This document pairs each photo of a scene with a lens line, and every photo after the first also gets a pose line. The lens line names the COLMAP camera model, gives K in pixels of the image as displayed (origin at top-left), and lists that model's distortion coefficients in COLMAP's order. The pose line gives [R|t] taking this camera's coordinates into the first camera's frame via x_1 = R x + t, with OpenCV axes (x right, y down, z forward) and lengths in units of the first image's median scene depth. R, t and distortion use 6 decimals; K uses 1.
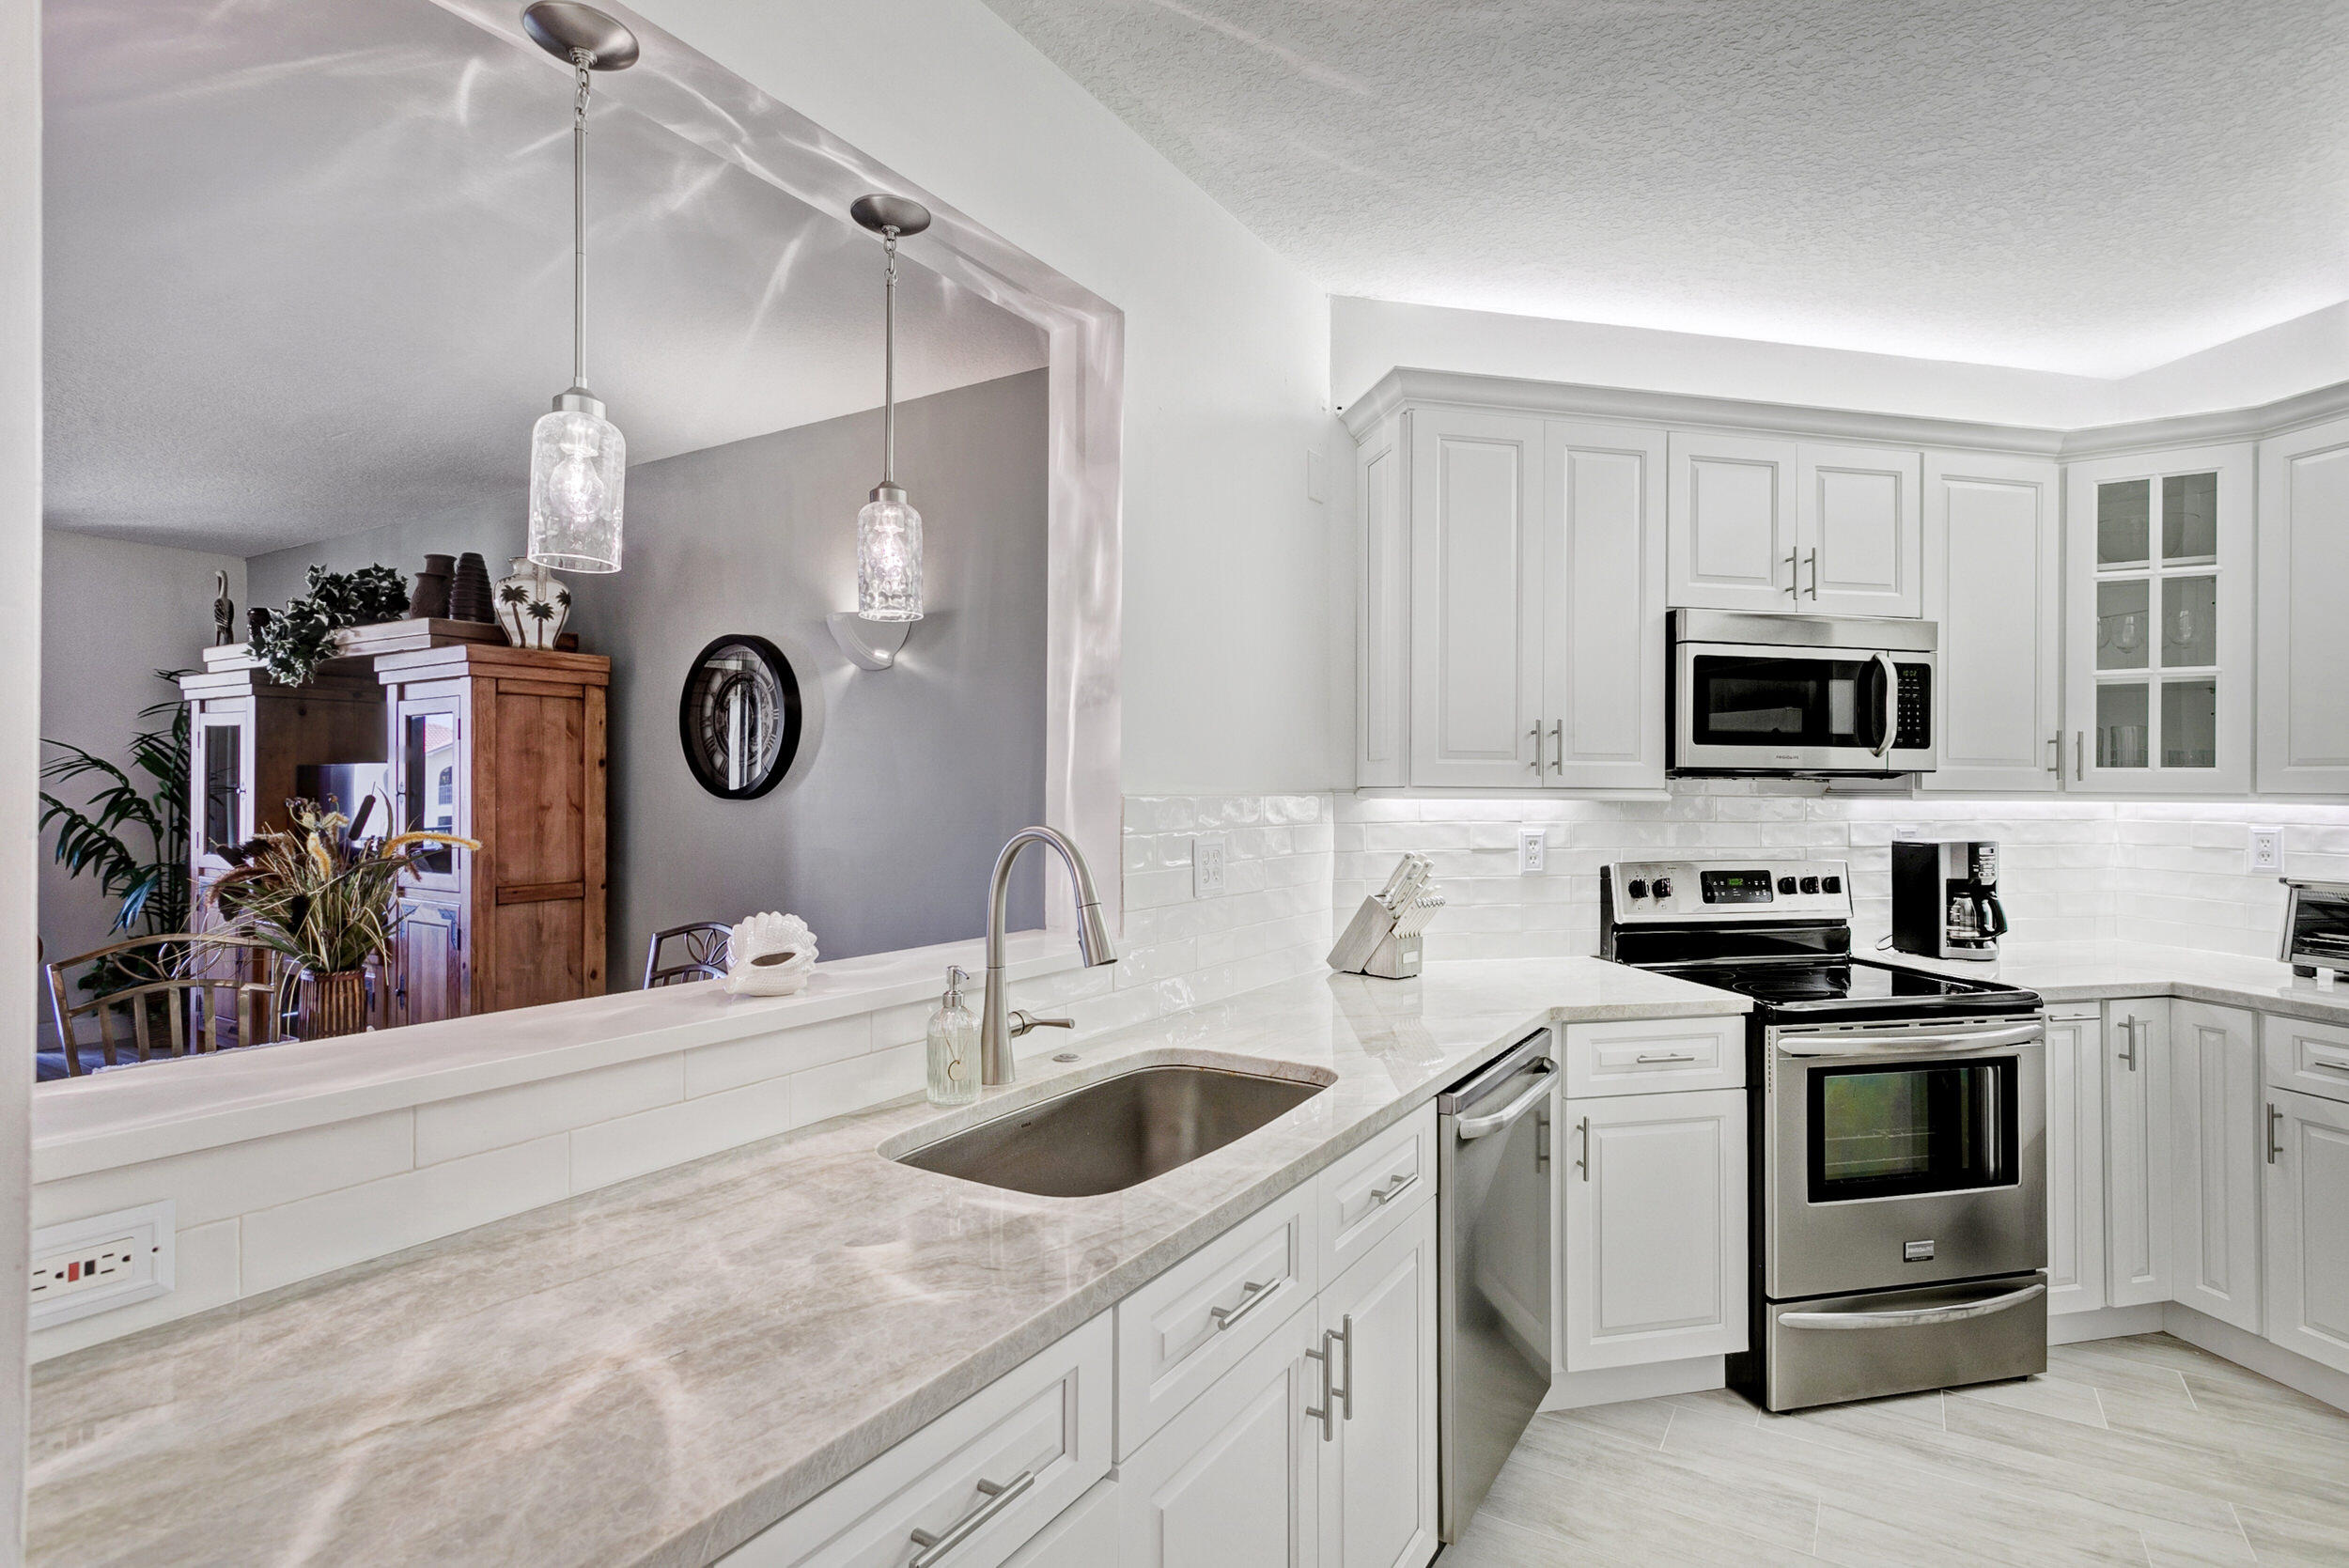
lens RADIAL K [[1156.5, 0, 1184.5], [0, 1156.5, 781.8], [0, 0, 1]] dist [0.001839, 0.000231]
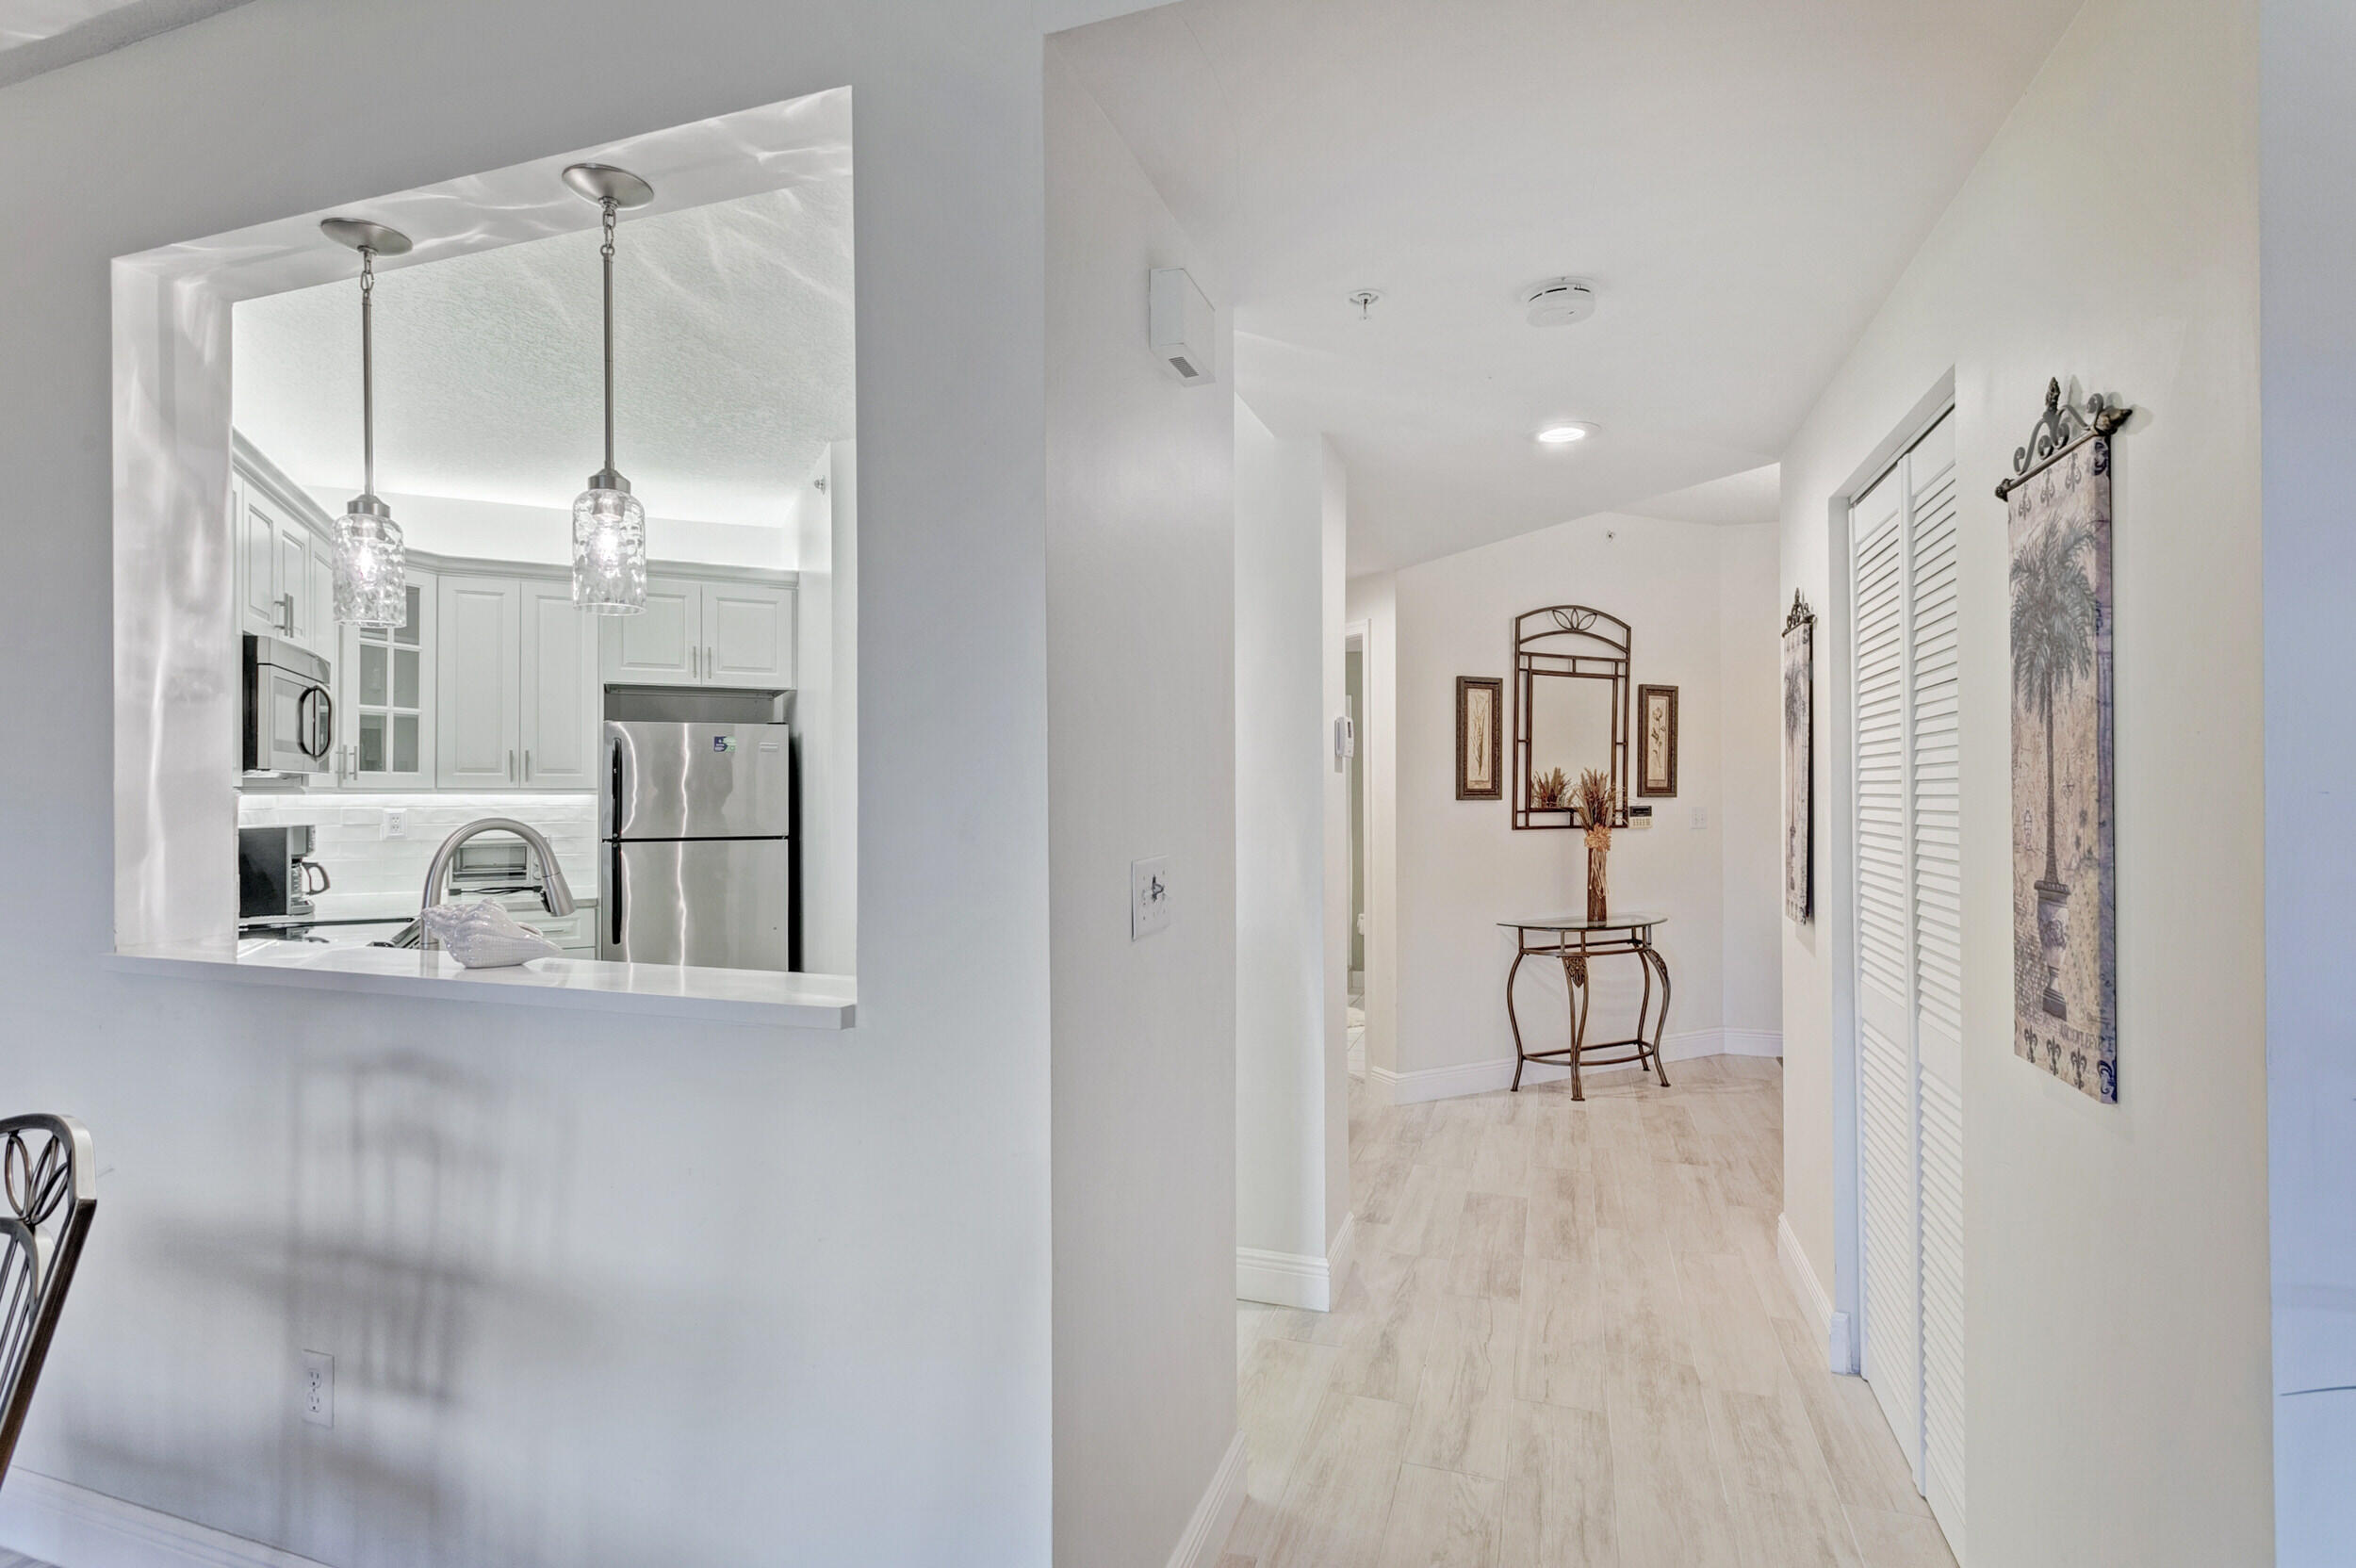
lens RADIAL K [[1131.4, 0, 1171.0], [0, 1131.4, 781.9], [0, 0, 1]] dist [0.001622, 0.001277]
pose [[-0.216378, 0.000154, 0.976310, -0.875593], [-0.004177, 0.999991, -0.001083, -0.001927], [-0.976301, -0.004313, -0.216376, 0.325237]]
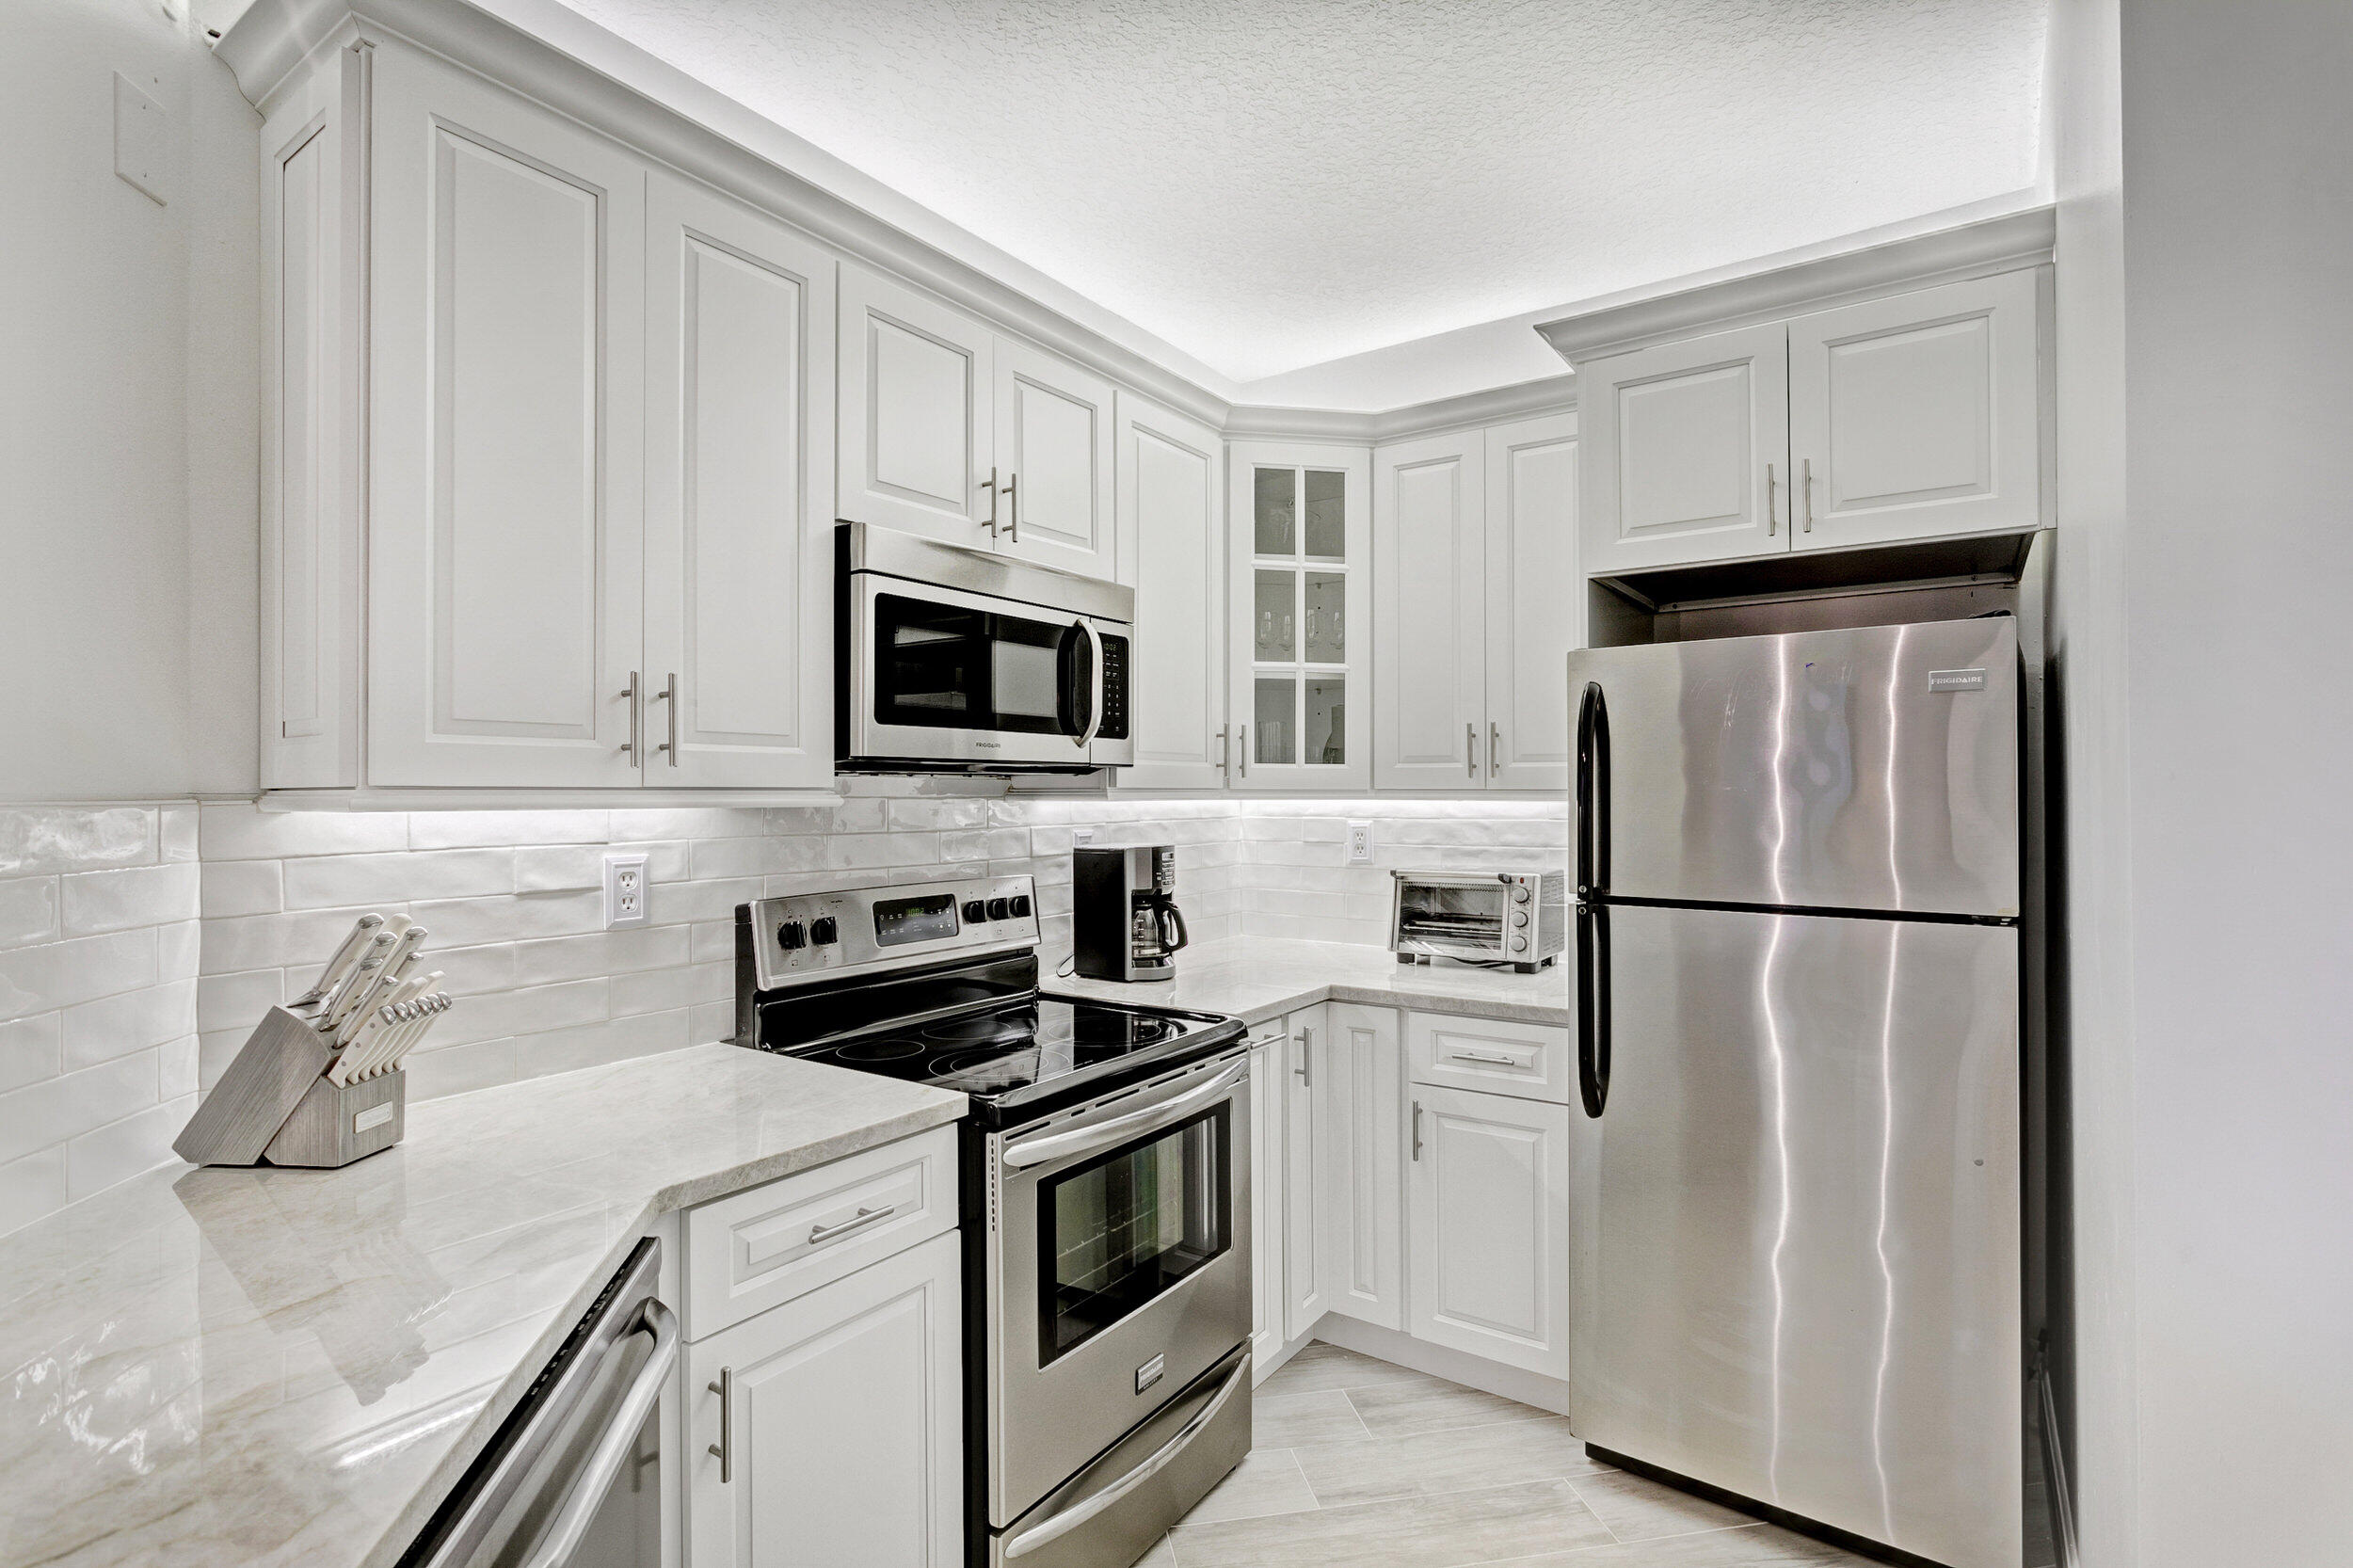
lens RADIAL K [[1132.3, 0, 1179.3], [0, 1132.3, 784.6], [0, 0, 1]] dist [-0.010778, 0.001114]
pose [[0.738268, -0.003125, 0.674501, 0.117096], [0.002114, 0.999995, 0.002319, 0.002693], [-0.674505, -0.000286, 0.738271, 0.370622]]
